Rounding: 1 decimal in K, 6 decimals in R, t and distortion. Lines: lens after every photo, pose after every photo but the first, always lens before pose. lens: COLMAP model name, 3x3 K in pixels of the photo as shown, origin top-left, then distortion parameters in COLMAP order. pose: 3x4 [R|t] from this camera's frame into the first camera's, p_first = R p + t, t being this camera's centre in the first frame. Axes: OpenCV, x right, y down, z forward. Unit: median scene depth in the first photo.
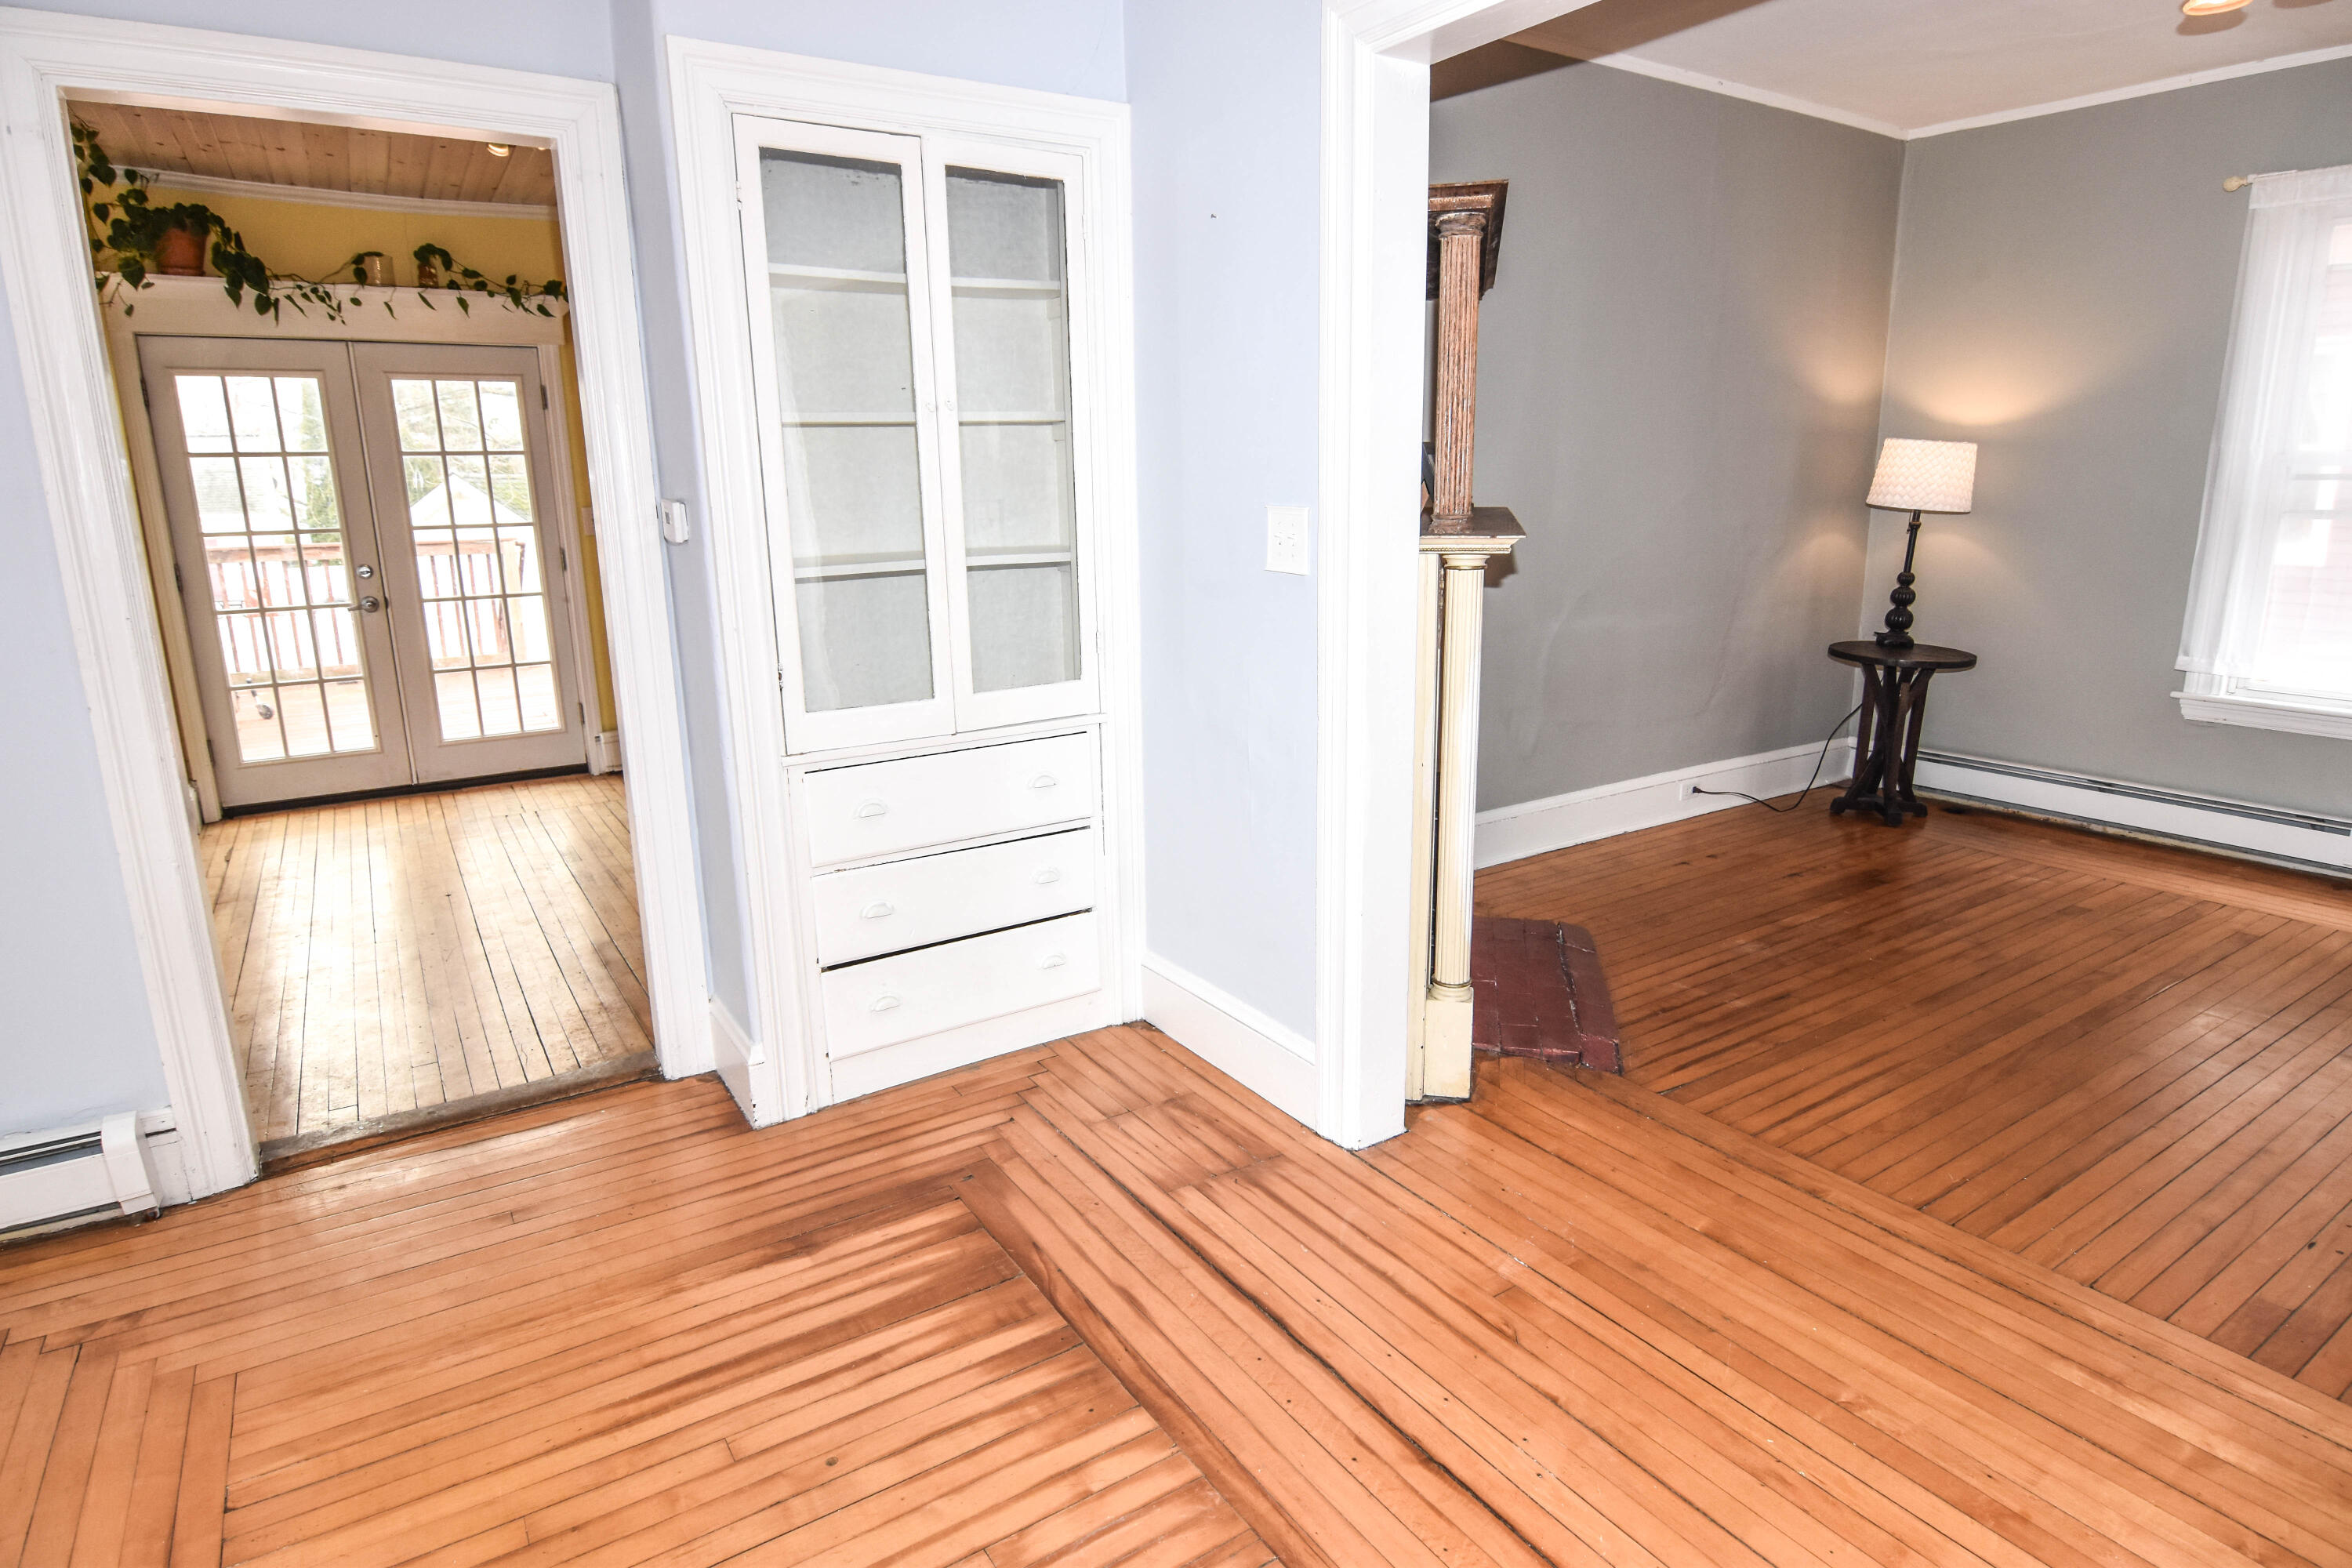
lens RADIAL K [[1266.1, 0, 1171.2], [0, 1266.1, 749.8], [0, 0, 1]] dist [-0.012073, -0.006552]
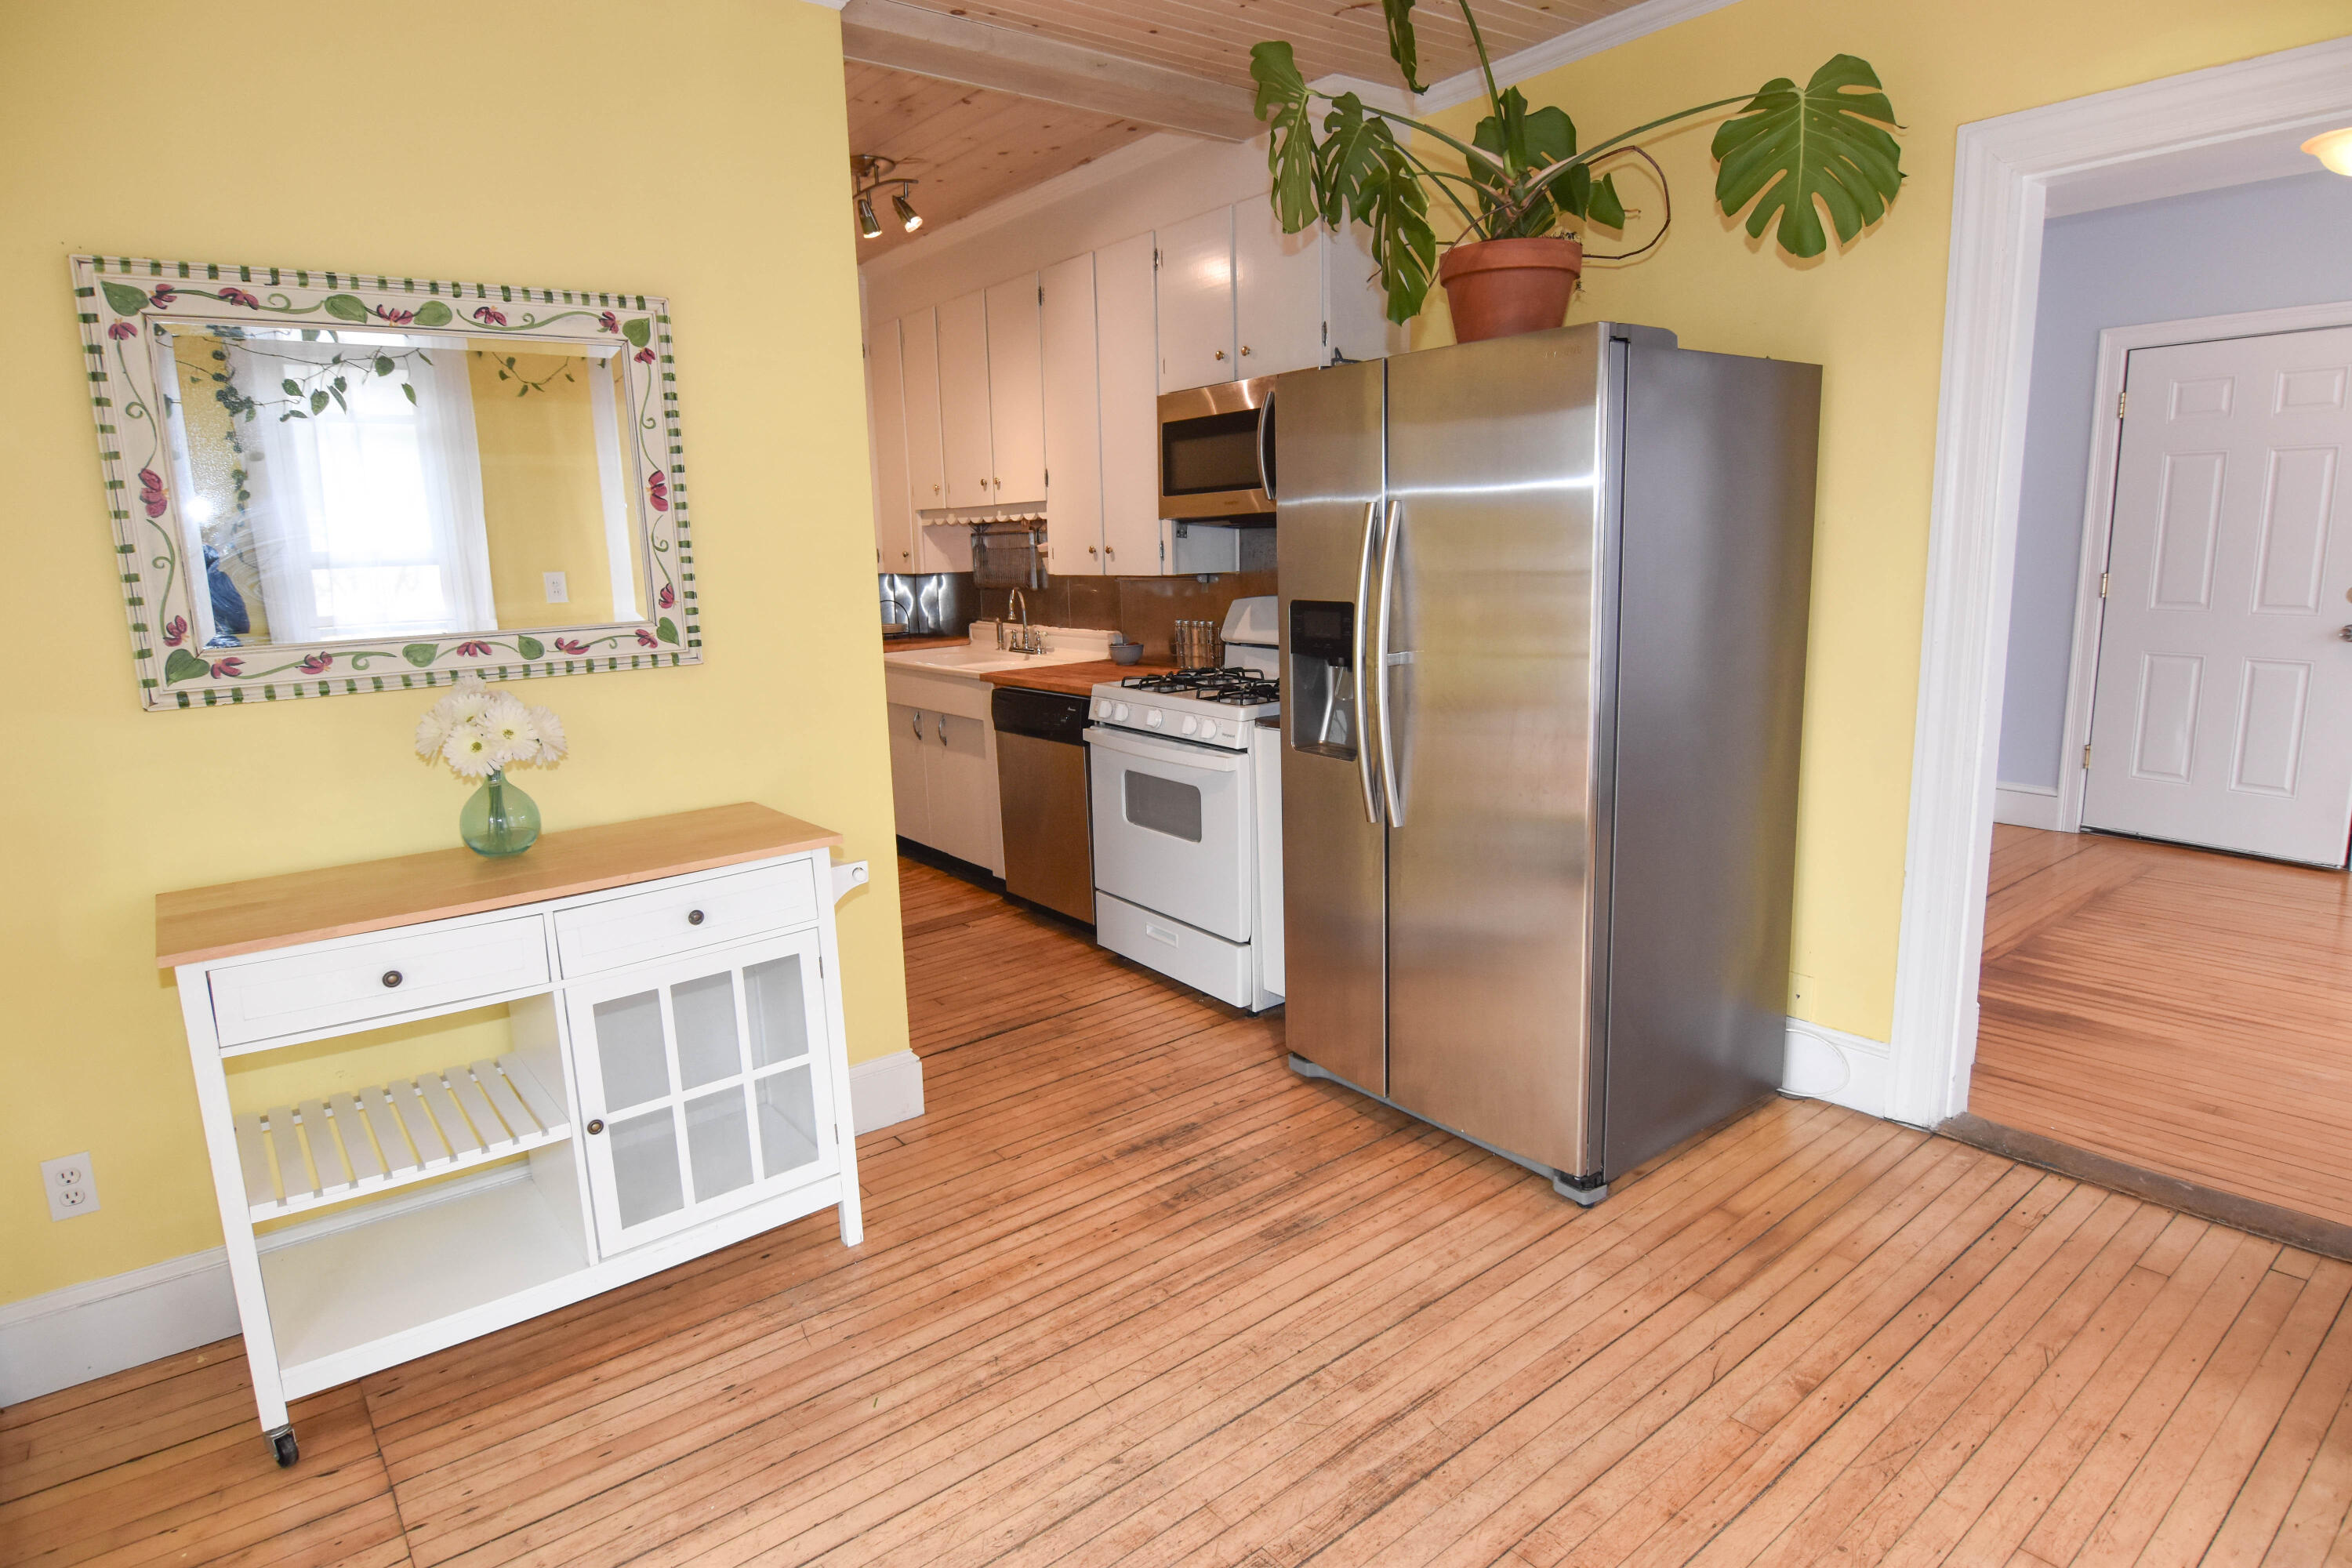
lens RADIAL K [[1282.9, 0, 1180.8], [0, 1282.9, 775.1], [0, 0, 1]] dist [-0.015878, -0.002779]
pose [[-0.104017, -0.161344, 0.981401, -1.378976], [0.242093, 0.952968, 0.182329, -0.365722], [-0.964661, 0.256555, -0.060065, 1.711537]]
